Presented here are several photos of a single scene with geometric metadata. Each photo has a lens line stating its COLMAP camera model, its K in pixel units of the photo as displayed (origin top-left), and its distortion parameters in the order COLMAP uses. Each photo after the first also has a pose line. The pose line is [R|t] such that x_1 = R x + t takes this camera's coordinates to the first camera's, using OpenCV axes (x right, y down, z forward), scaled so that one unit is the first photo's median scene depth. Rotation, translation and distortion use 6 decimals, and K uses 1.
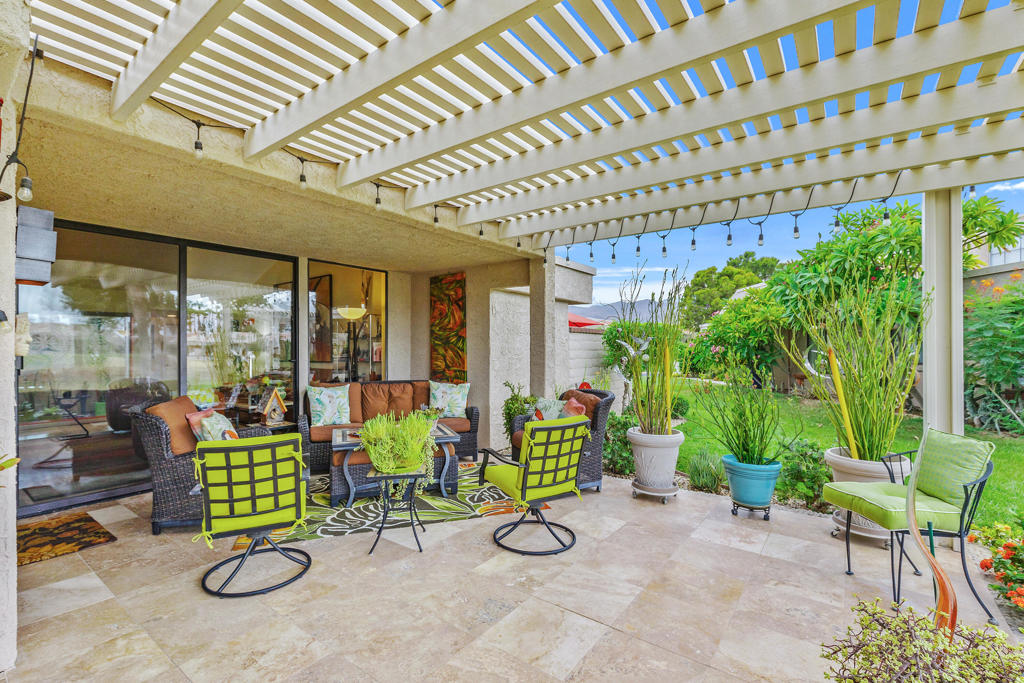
lens RADIAL K [[456.0, 0, 506.0], [0, 456.0, 352.5], [0, 0, 1]] dist [0.000852, -0.000541]
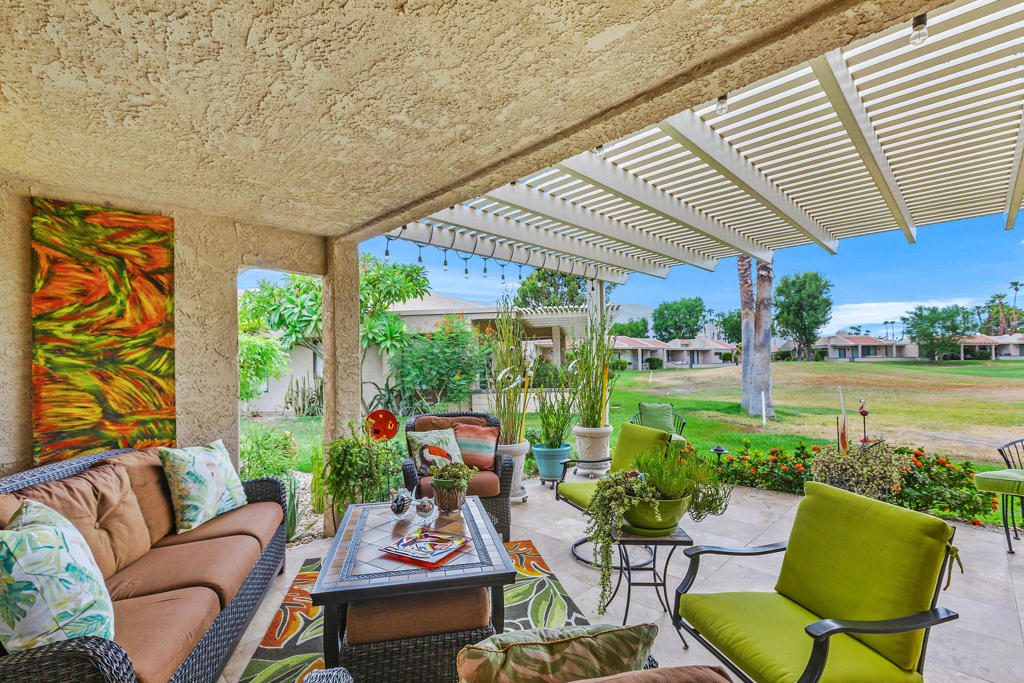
lens RADIAL K [[463.8, 0, 508.7], [0, 463.8, 348.0], [0, 0, 1]] dist [0.001771, 0.000204]
pose [[0.132579, 0.029817, 0.990724, -0.534556], [0.024561, 0.999142, -0.033357, -0.010195], [-0.990868, 0.028756, 0.131733, 0.572401]]
